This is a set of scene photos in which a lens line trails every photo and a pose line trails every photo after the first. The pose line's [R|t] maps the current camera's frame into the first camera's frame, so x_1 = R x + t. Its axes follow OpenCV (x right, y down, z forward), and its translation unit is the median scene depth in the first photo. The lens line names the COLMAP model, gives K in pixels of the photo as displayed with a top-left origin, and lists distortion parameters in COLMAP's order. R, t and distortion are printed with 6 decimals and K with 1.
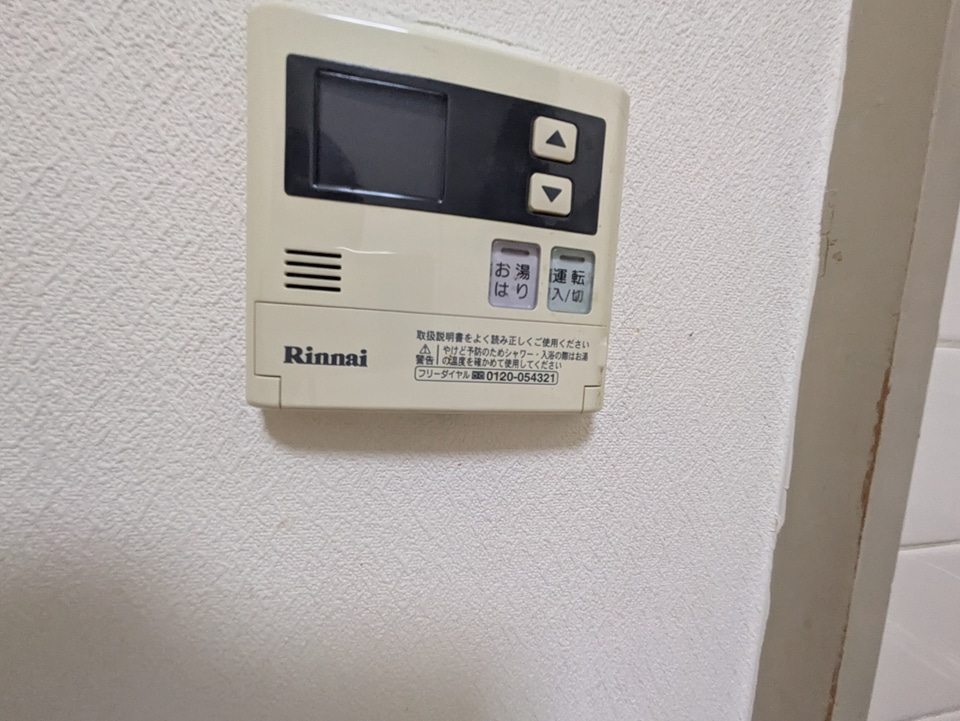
lens RADIAL K [[378.7, 0, 477.8], [0, 378.7, 357.8], [0, 0, 1]] dist [0.001559, 0.000672]
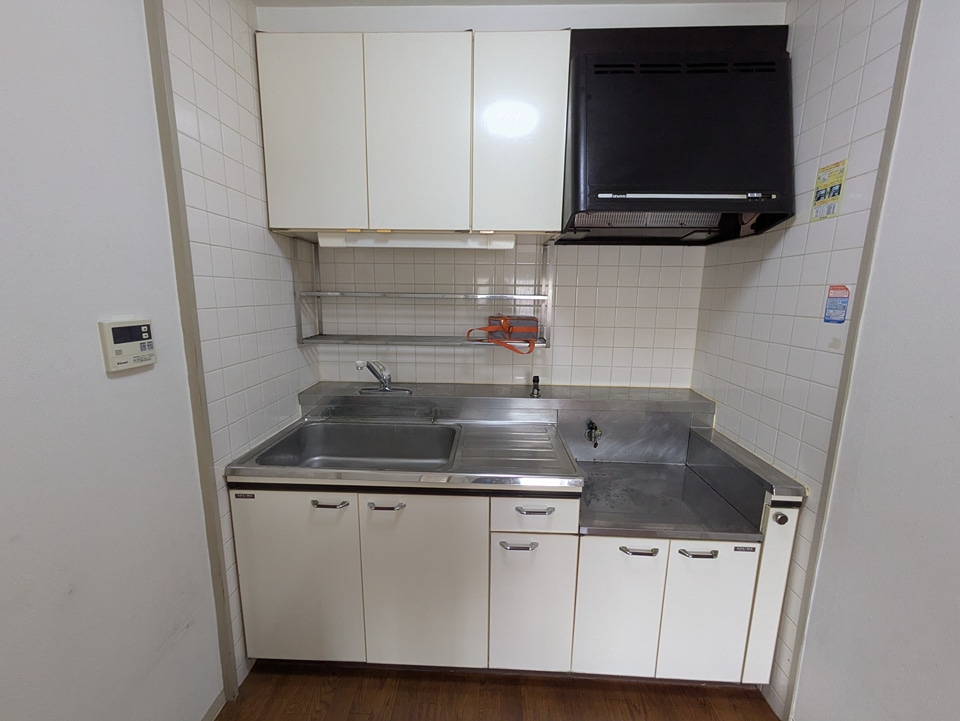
lens RADIAL K [[378.7, 0, 477.8], [0, 378.7, 357.8], [0, 0, 1]] dist [0.001559, 0.000672]
pose [[0.250742, -0.222100, 0.942231, -5.362835], [0.097541, 0.974168, 0.203671, -0.891415], [-0.963127, 0.040837, 0.265929, -7.371948]]
